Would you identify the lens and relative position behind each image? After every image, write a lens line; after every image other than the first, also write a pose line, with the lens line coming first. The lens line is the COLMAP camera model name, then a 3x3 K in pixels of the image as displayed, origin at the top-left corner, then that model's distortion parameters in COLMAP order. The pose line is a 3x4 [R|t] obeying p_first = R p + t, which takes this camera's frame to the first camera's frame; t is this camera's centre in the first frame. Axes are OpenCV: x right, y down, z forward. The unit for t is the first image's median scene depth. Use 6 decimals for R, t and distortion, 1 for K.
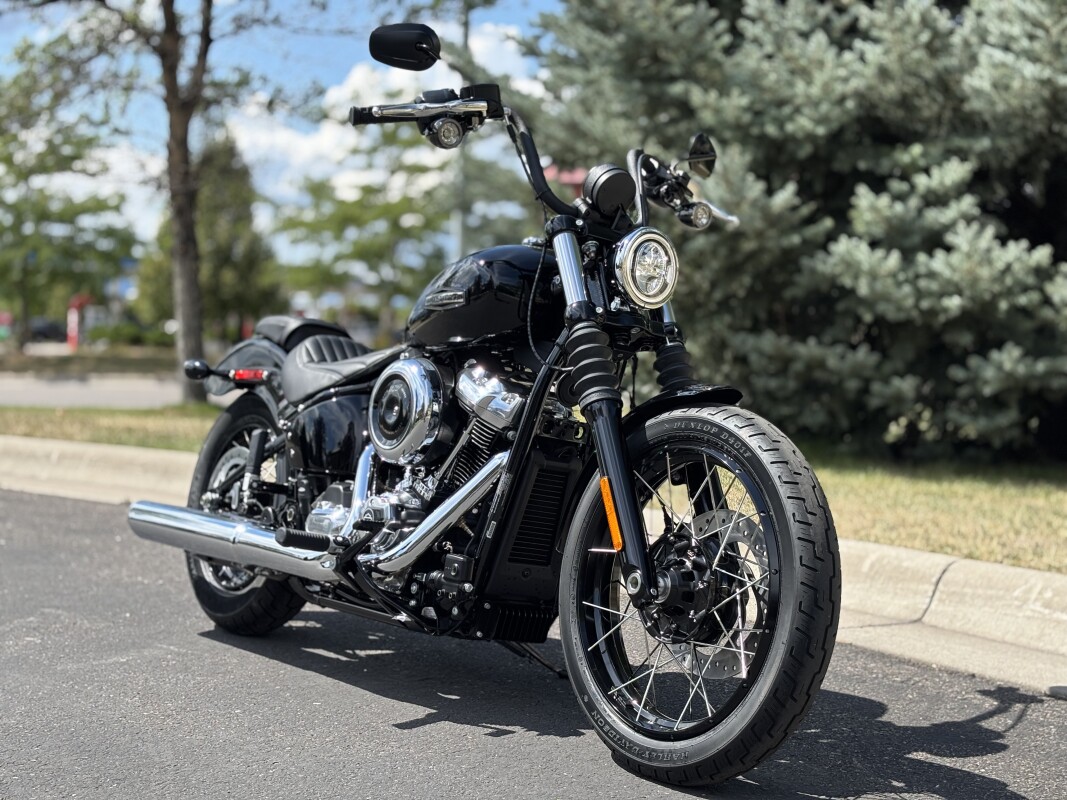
lens RADIAL K [[1640.4, 0, 502.5], [0, 1640.4, 401.4], [0, 0, 1]] dist [0.351275, -1.275729]
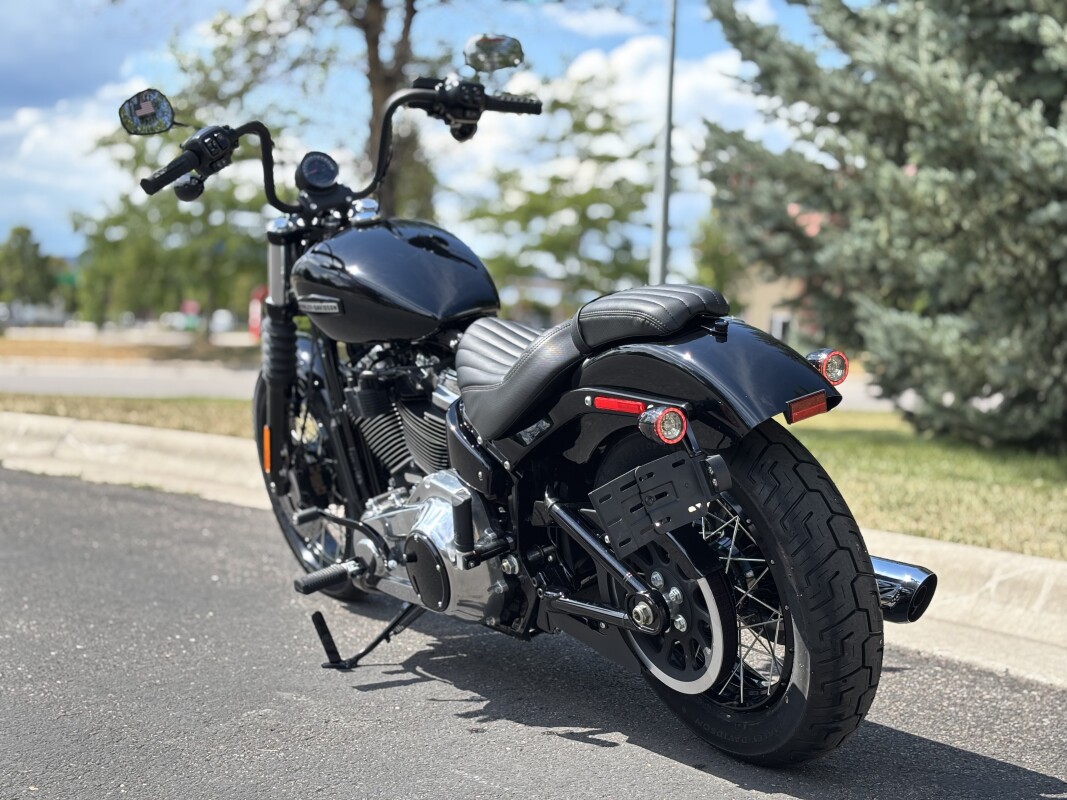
lens RADIAL K [[1640.4, 0, 502.5], [0, 1640.4, 401.4], [0, 0, 1]] dist [0.351275, -1.275729]
pose [[0.994733, 0.019940, -0.100538, -0.054246], [-0.019748, 0.999801, 0.002909, -0.001784], [0.100576, -0.000908, 0.994929, 0.149151]]
